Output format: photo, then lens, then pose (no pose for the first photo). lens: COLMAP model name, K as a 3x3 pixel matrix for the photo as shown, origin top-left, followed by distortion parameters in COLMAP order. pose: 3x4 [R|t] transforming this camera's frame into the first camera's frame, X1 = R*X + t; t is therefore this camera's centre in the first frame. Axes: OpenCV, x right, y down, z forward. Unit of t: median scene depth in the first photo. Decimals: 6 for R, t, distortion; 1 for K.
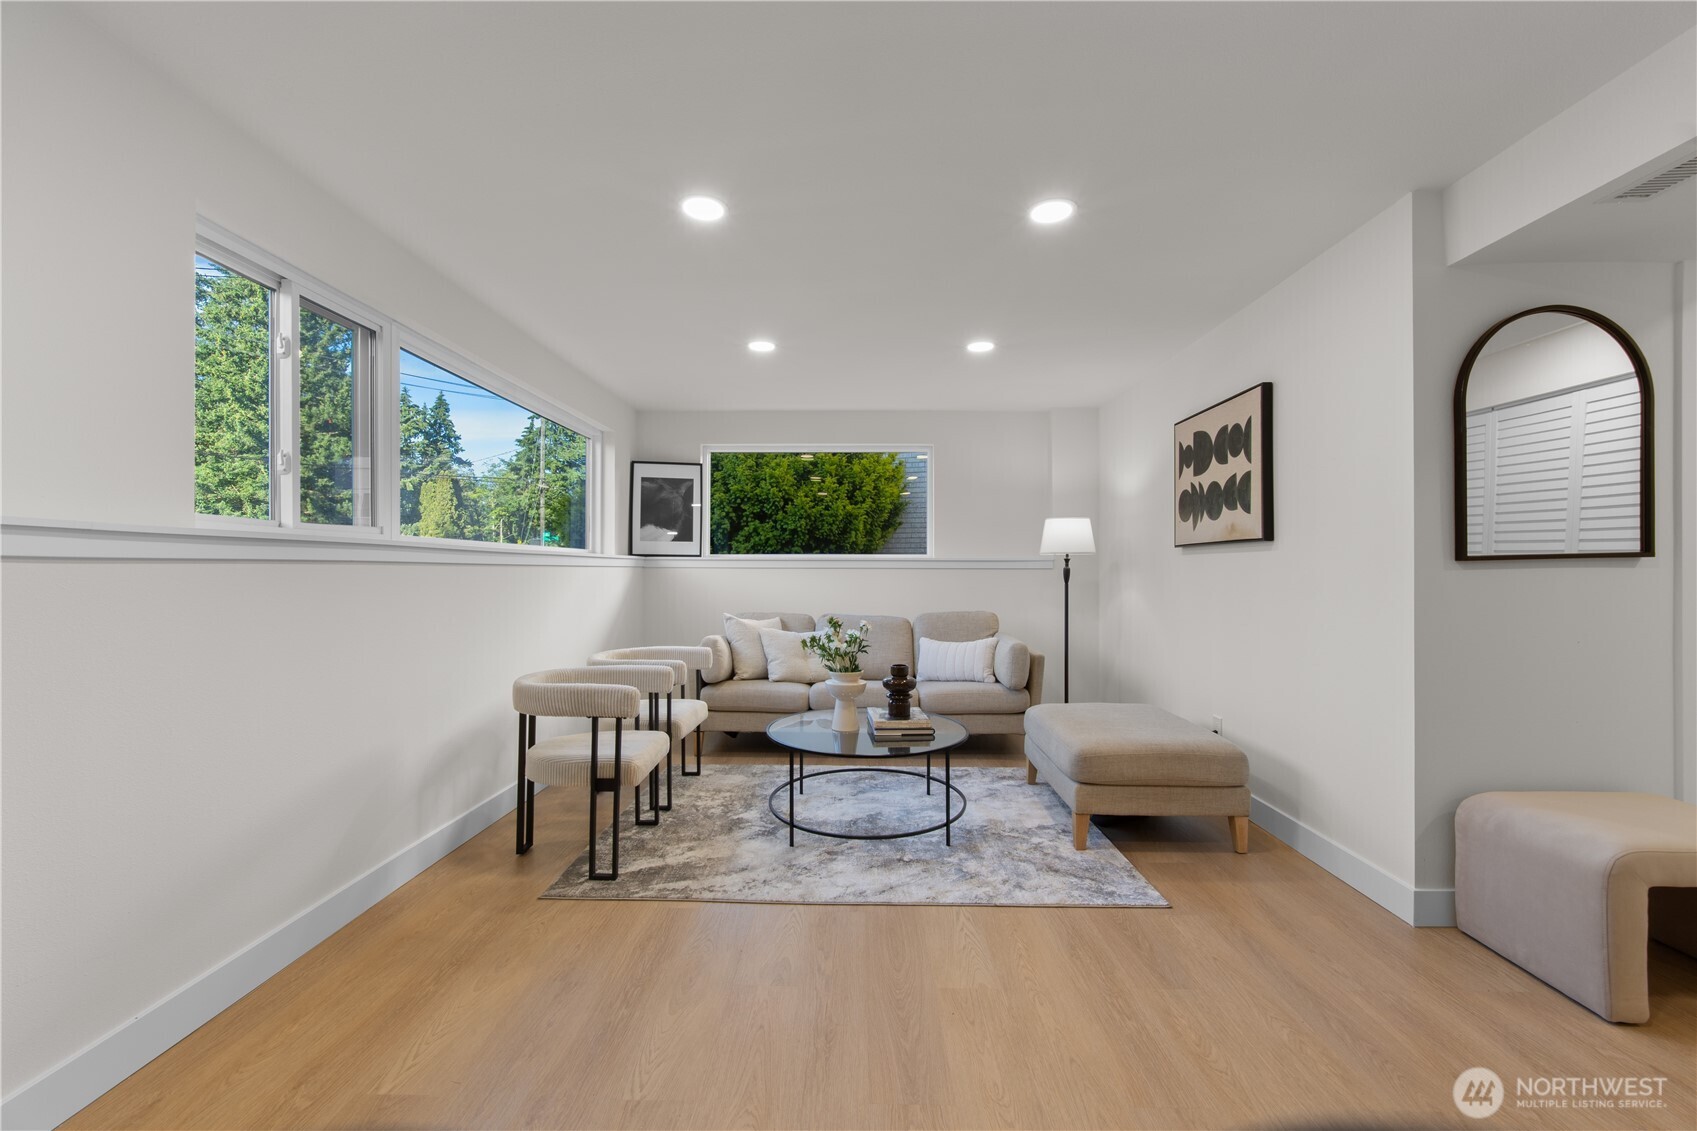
lens RADIAL K [[665.8, 0, 847.9], [0, 665.8, 579.2], [0, 0, 1]] dist [0.000580, 0.000222]
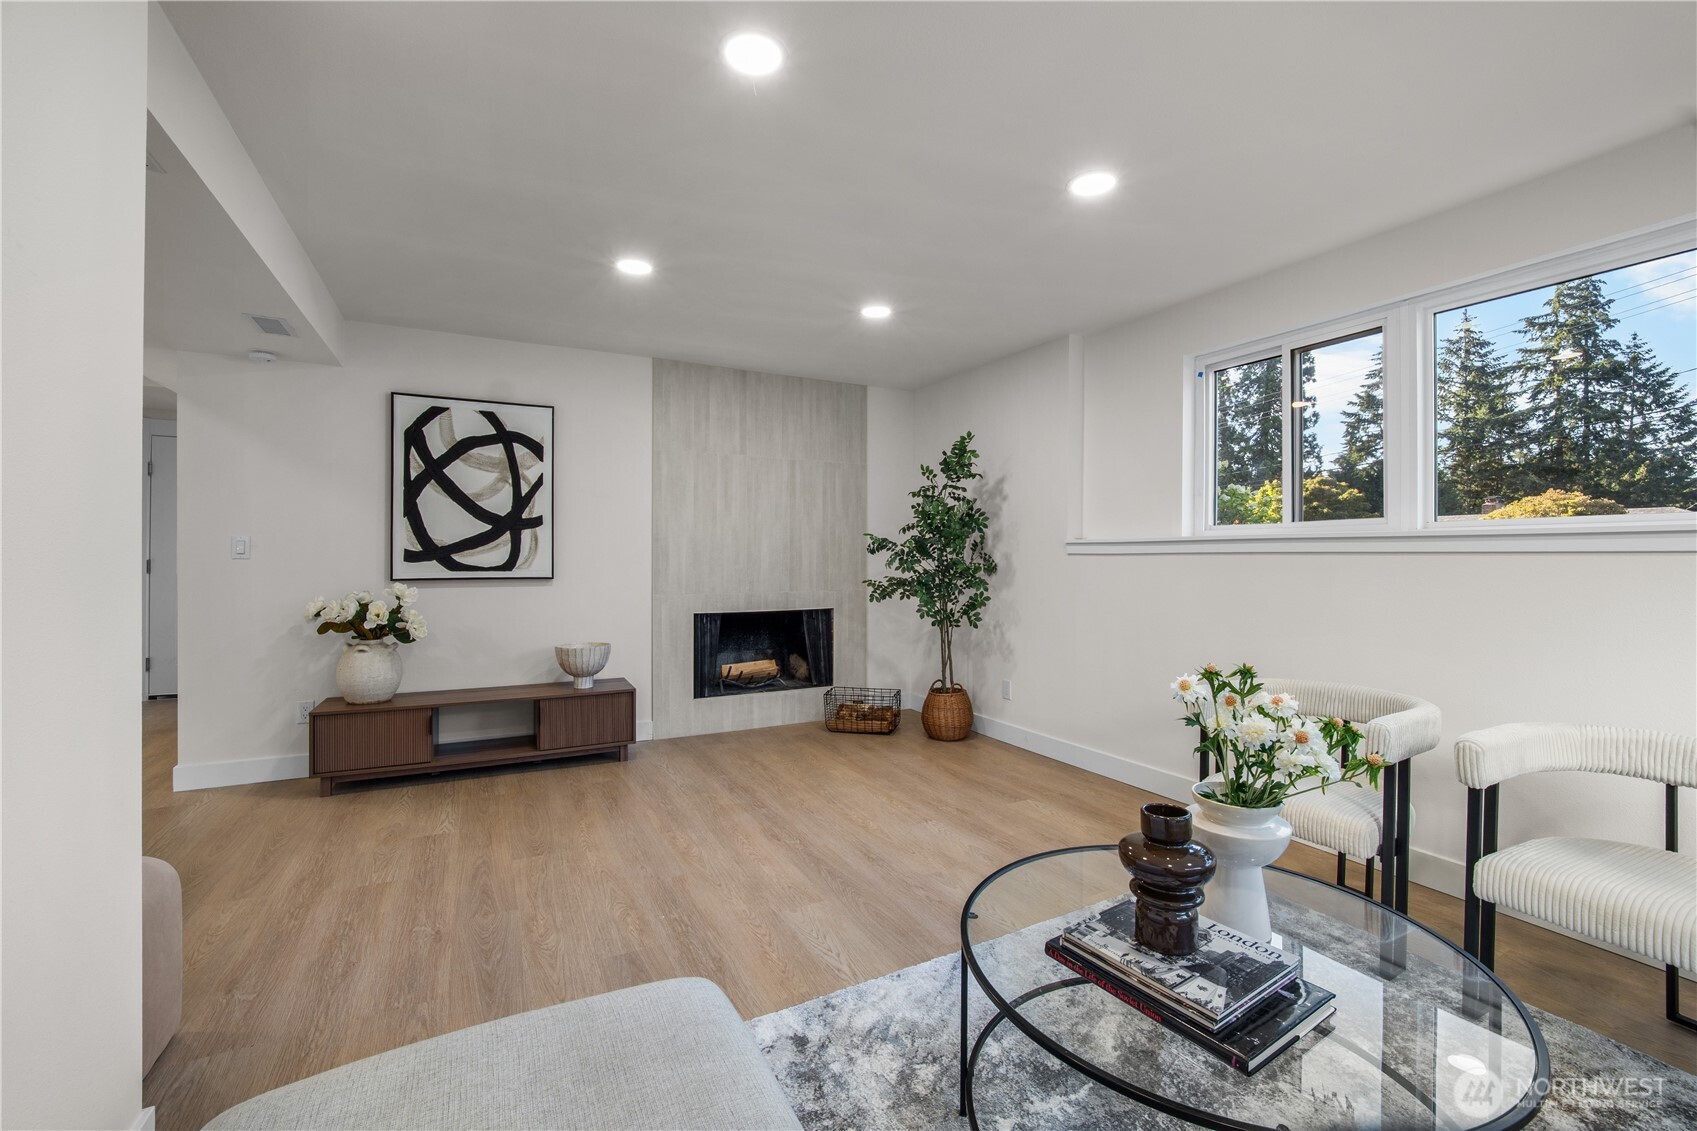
lens RADIAL K [[707.3, 0, 846.5], [0, 707.3, 559.1], [0, 0, 1]] dist [-0.001018, 0.000117]
pose [[-0.878383, -0.001366, -0.477956, 0.425349], [-0.005214, 0.999964, 0.006724, -0.010208], [0.477929, 0.008399, -0.878358, 1.270310]]
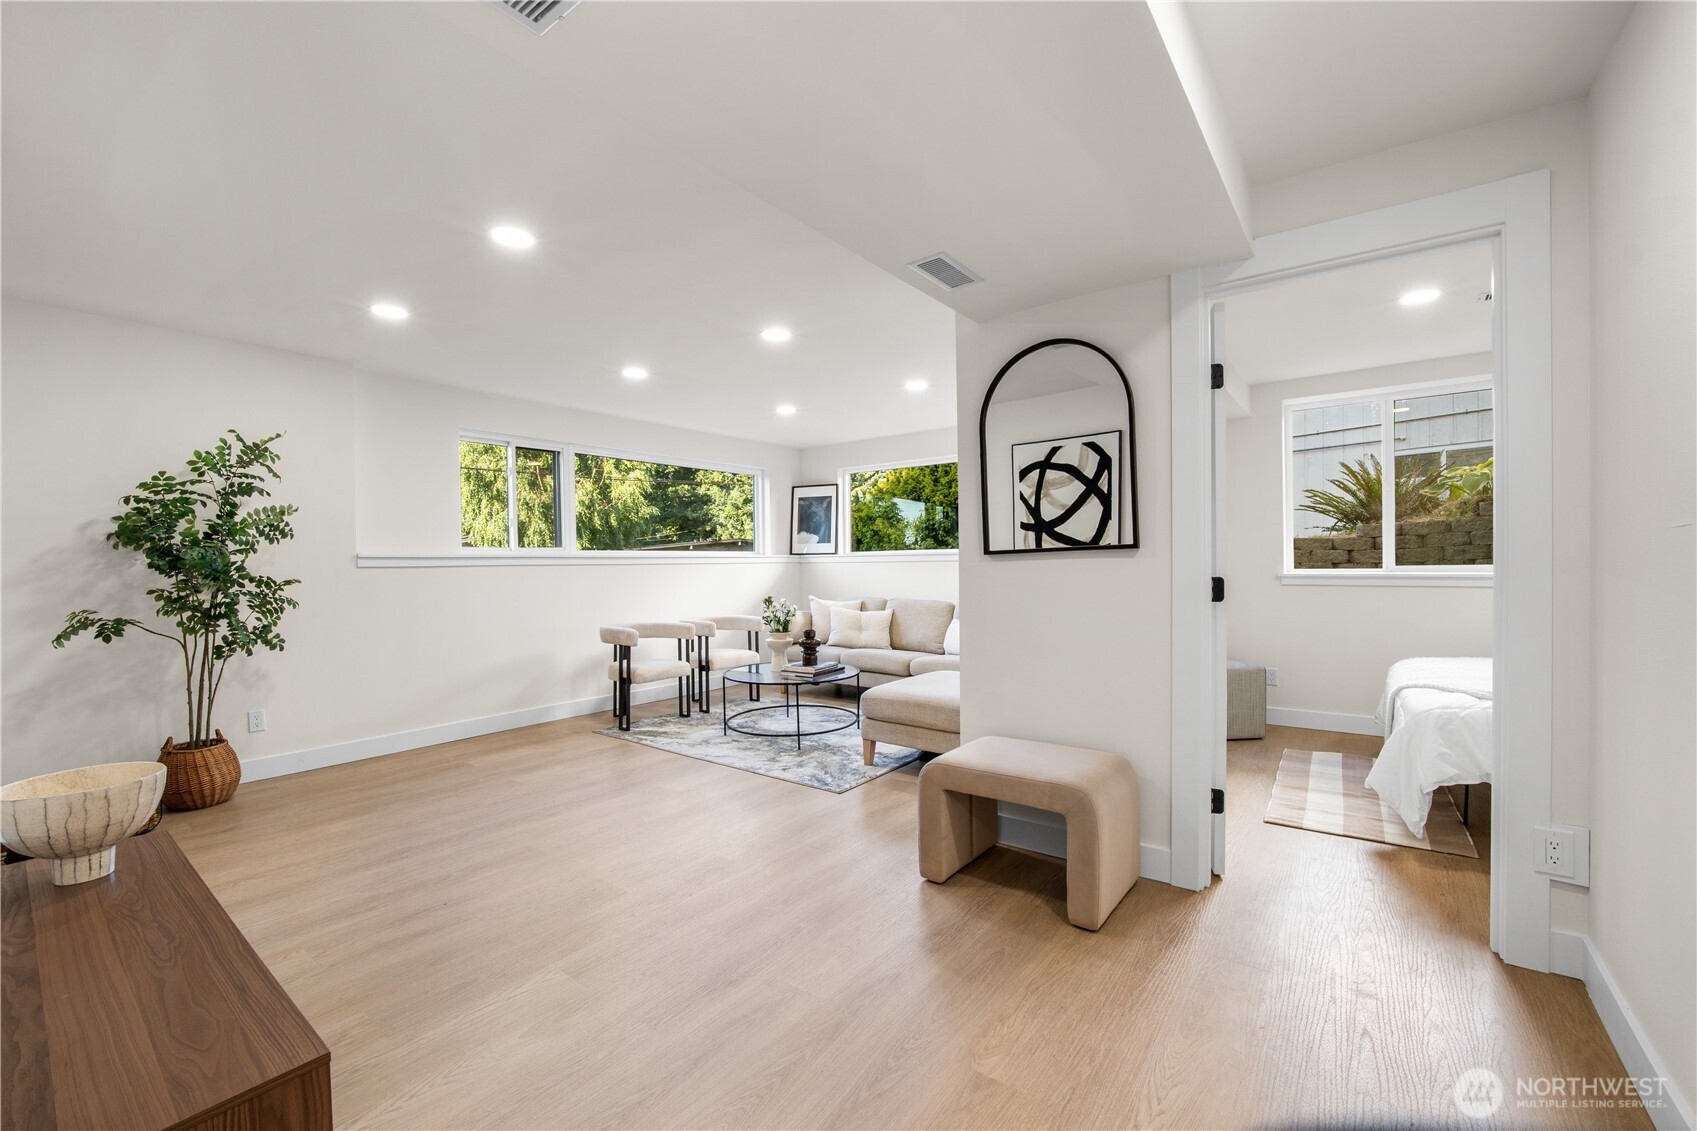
lens RADIAL K [[687.8, 0, 850.0], [0, 687.8, 592.5], [0, 0, 1]] dist [-0.008737, 0.000610]
pose [[0.809291, 0.009952, -0.587324, 1.029301], [0.009526, 0.999503, 0.030063, 0.002209], [0.587331, -0.029925, 0.808794, -0.153823]]
